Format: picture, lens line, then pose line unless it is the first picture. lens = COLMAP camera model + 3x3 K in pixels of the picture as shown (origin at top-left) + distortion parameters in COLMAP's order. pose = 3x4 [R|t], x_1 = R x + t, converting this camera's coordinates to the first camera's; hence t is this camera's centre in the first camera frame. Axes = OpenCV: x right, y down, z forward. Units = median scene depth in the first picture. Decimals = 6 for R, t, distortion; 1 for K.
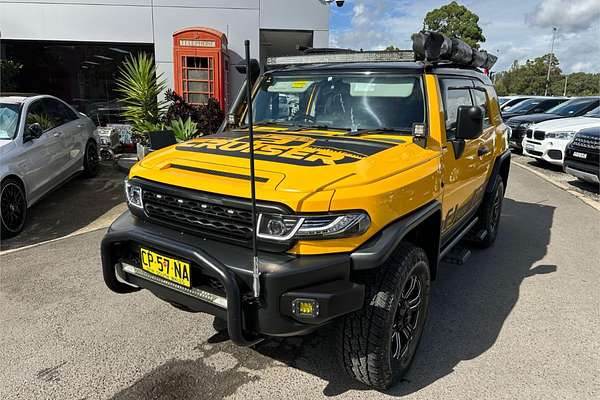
lens RADIAL K [[429.5, 0, 299.1], [0, 429.5, 199.9], [0, 0, 1]] dist [0.042249, -0.046691]
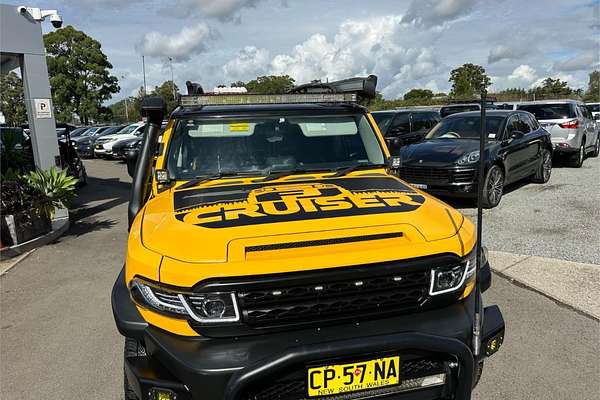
lens RADIAL K [[429.5, 0, 300.7], [0, 429.5, 202.5], [0, 0, 1]] dist [0.042249, -0.046691]
pose [[0.697059, -0.181213, 0.693736, -0.827866], [0.215079, 0.975826, 0.038789, -0.190875], [-0.683995, 0.122170, 0.719184, 0.458794]]
